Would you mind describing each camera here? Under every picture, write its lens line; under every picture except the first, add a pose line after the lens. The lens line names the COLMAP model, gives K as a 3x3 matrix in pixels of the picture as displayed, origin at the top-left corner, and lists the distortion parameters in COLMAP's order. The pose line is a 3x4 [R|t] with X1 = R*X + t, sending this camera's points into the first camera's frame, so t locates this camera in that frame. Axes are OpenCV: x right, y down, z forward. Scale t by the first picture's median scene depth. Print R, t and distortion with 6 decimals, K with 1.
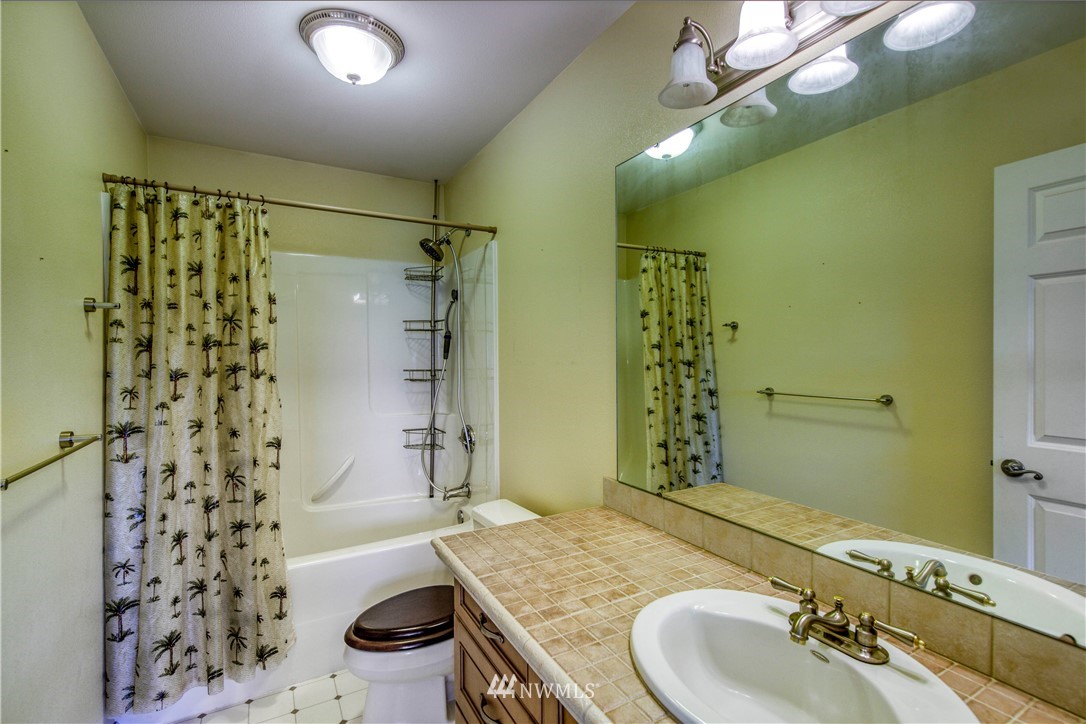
lens RADIAL K [[477.0, 0, 545.2], [0, 477.0, 353.9], [0, 0, 1]] dist [-0.001604, -0.000809]
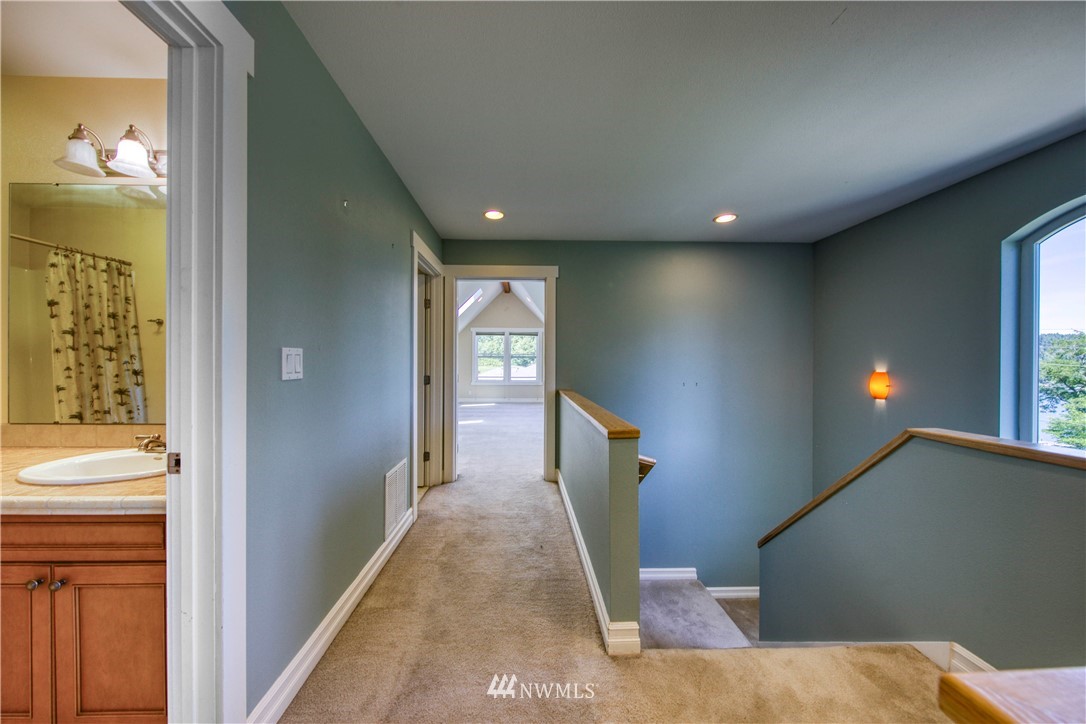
lens RADIAL K [[424.0, 0, 606.1], [0, 424.0, 374.5], [0, 0, 1]] dist [0.006716, -0.002616]
pose [[0.457870, 0.007322, 0.888989, -0.089913], [0.005845, 0.999920, -0.011247, 0.106138], [-0.889000, 0.010346, 0.457791, -0.643049]]
